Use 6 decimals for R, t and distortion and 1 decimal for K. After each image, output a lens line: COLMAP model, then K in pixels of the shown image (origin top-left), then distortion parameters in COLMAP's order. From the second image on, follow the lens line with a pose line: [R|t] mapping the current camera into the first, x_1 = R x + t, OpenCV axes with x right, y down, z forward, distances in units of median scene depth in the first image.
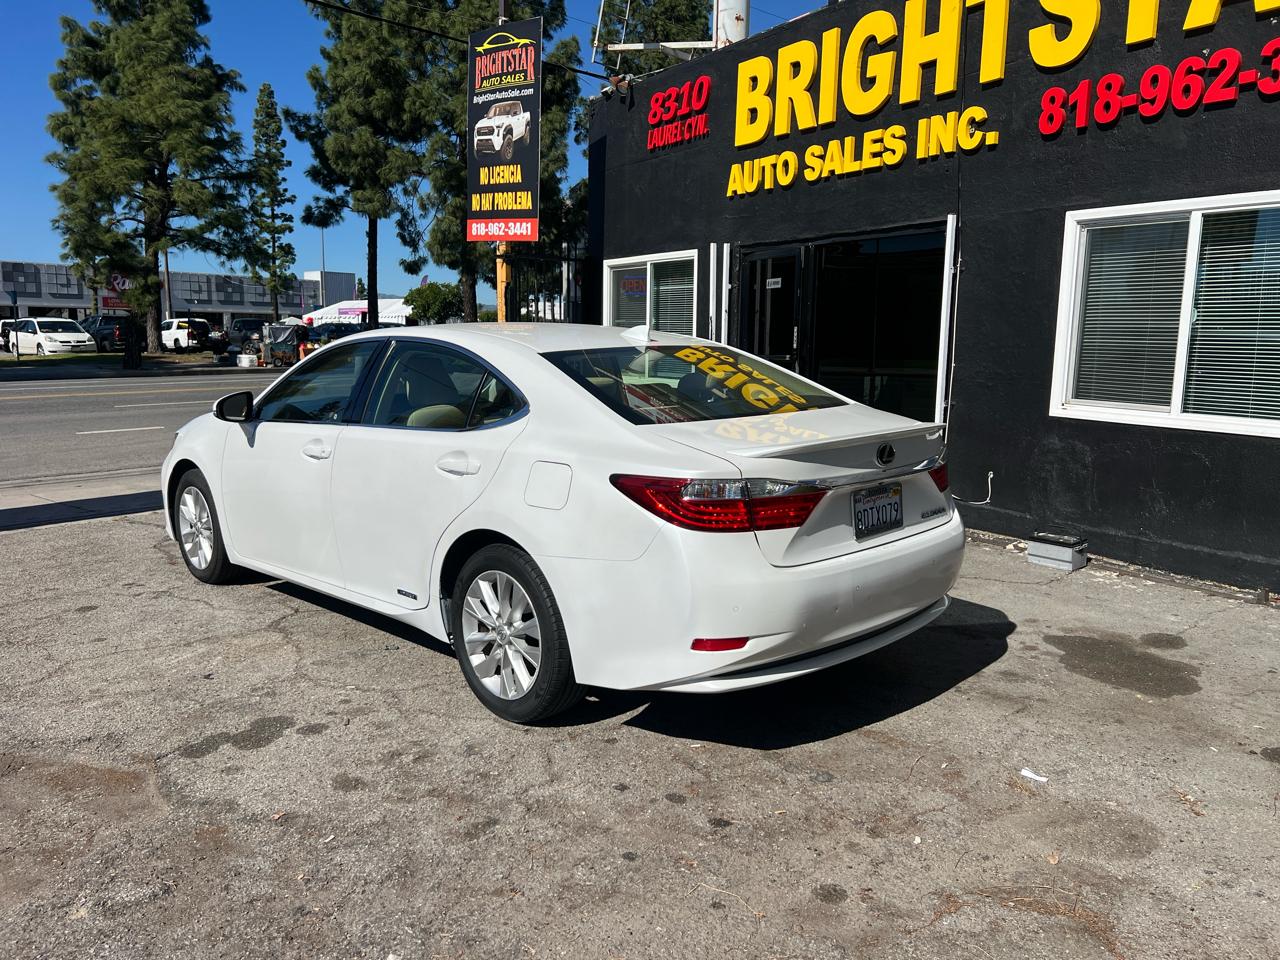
lens RADIAL K [[966.4, 0, 641.7], [0, 966.4, 484.4], [0, 0, 1]] dist [0.045483, -0.058447]
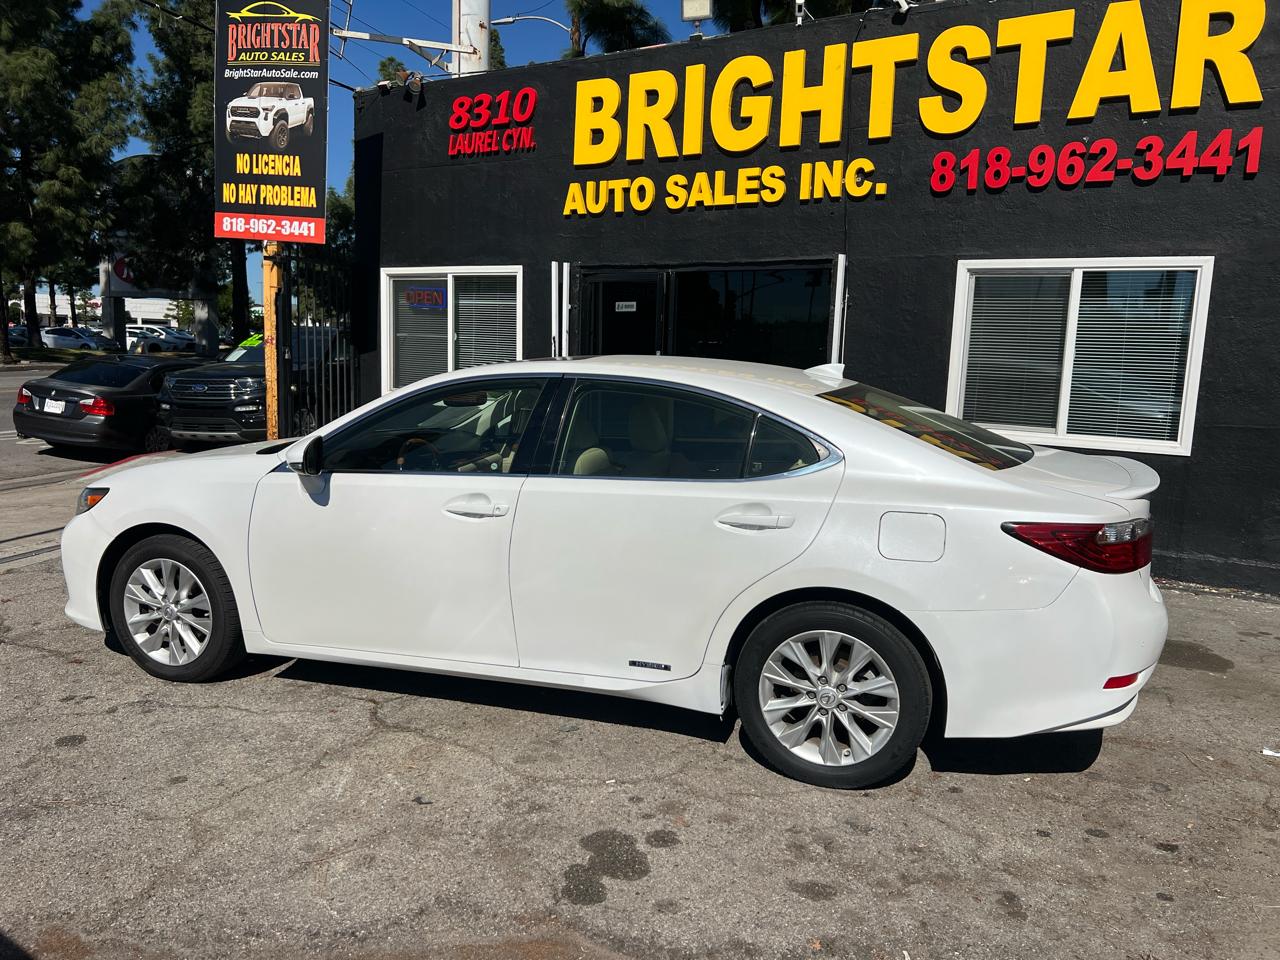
lens RADIAL K [[966.4, 0, 641.7], [0, 966.4, 484.4], [0, 0, 1]] dist [0.045483, -0.058447]
pose [[0.896338, -0.044112, 0.441171, -0.318138], [0.047283, 0.998874, 0.003811, -0.028306], [-0.440842, 0.017444, 0.897415, 0.103935]]
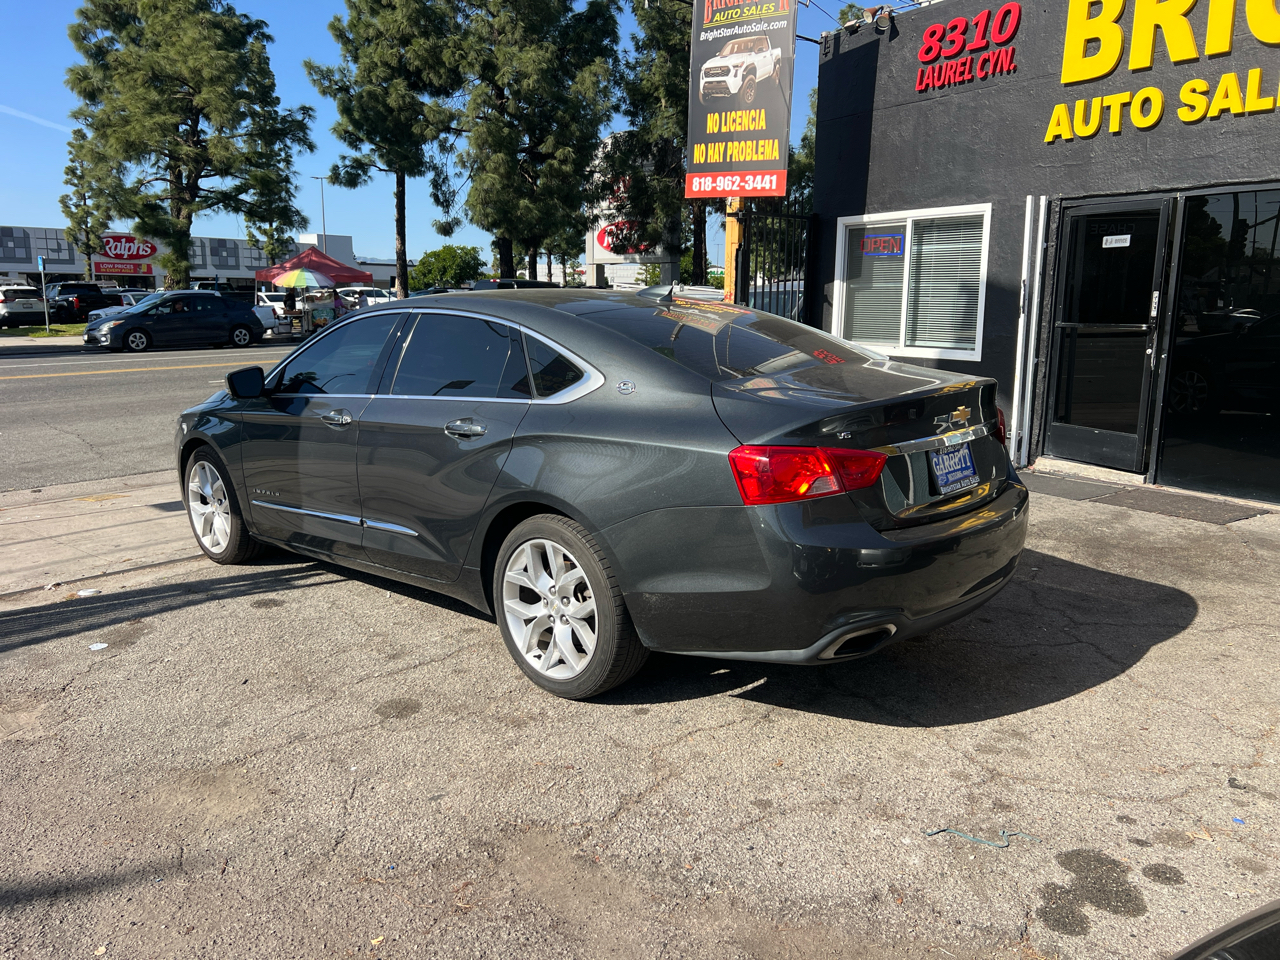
lens RADIAL K [[971.3, 0, 649.2], [0, 971.3, 482.7], [0, 0, 1]] dist [0.039644, -0.044029]
pose [[0.999745, -0.011646, 0.019368, -0.321651], [0.010950, 0.999304, 0.035660, -0.029026], [-0.019770, -0.035438, 0.999176, 0.131942]]
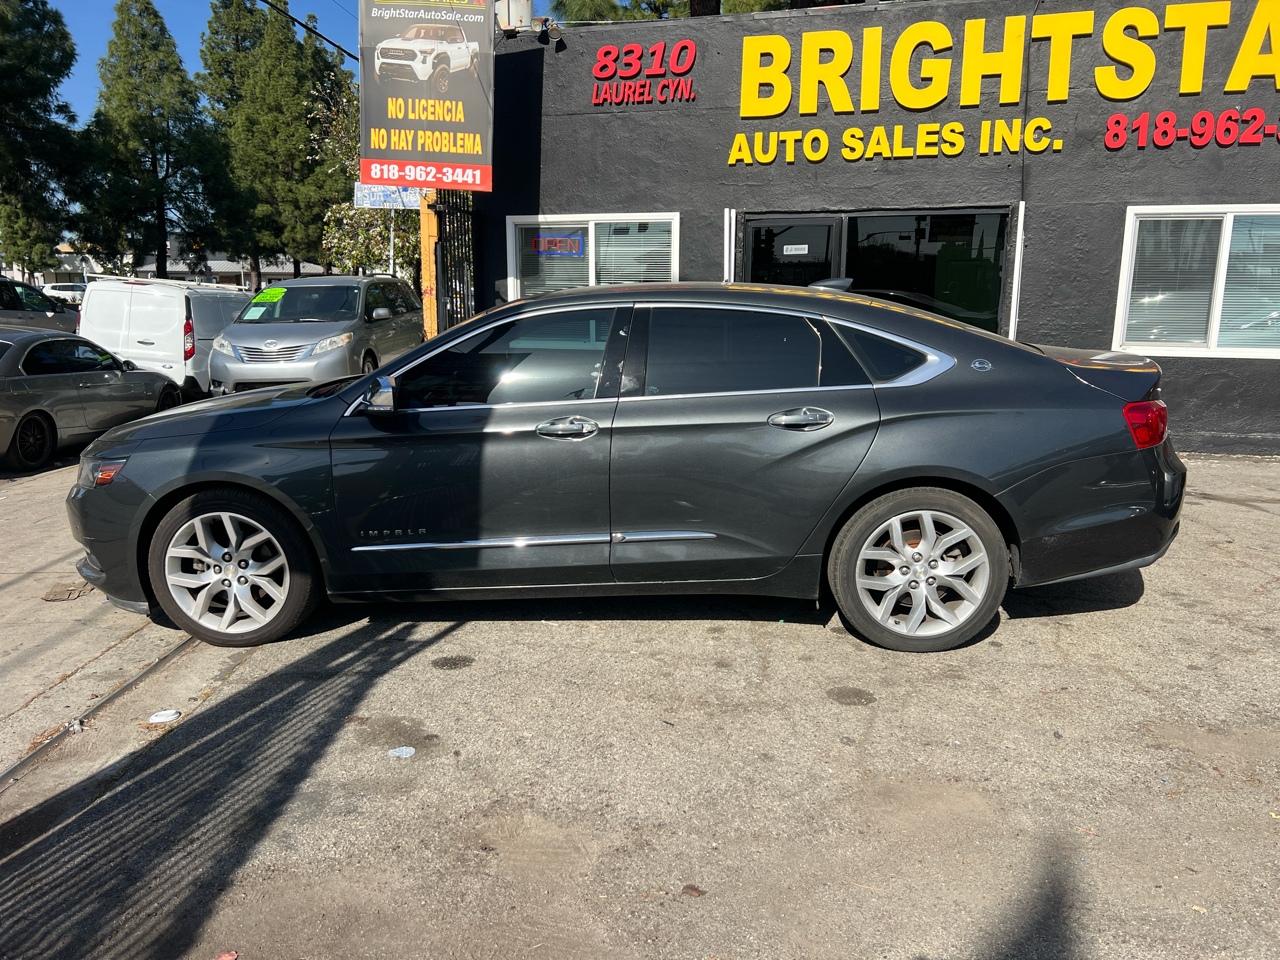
lens RADIAL K [[971.3, 0, 649.2], [0, 971.3, 482.7], [0, 0, 1]] dist [0.039644, -0.044029]
pose [[0.750827, -0.131141, 0.647349, -0.780156], [0.105873, 0.991314, 0.078025, -0.053746], [-0.651959, 0.009954, 0.758189, 0.297251]]
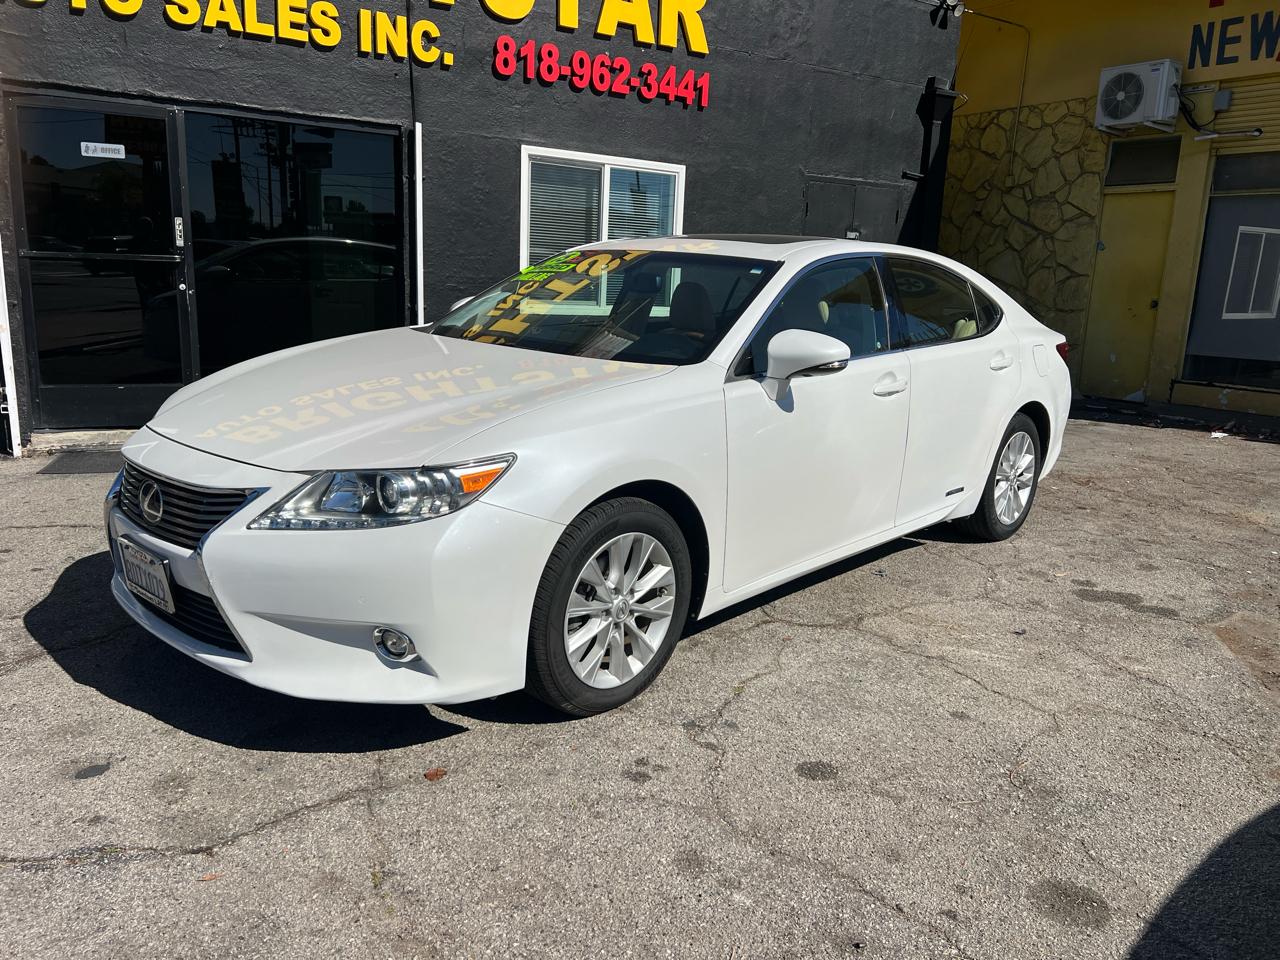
lens RADIAL K [[962.2, 0, 649.5], [0, 962.2, 476.5], [0, 0, 1]] dist [0.042261, -0.042241]
pose [[-0.036235, -0.220767, 0.974653, -0.659289], [0.114438, 0.967961, 0.223505, -0.096644], [-0.992769, 0.119636, -0.009810, 0.683690]]
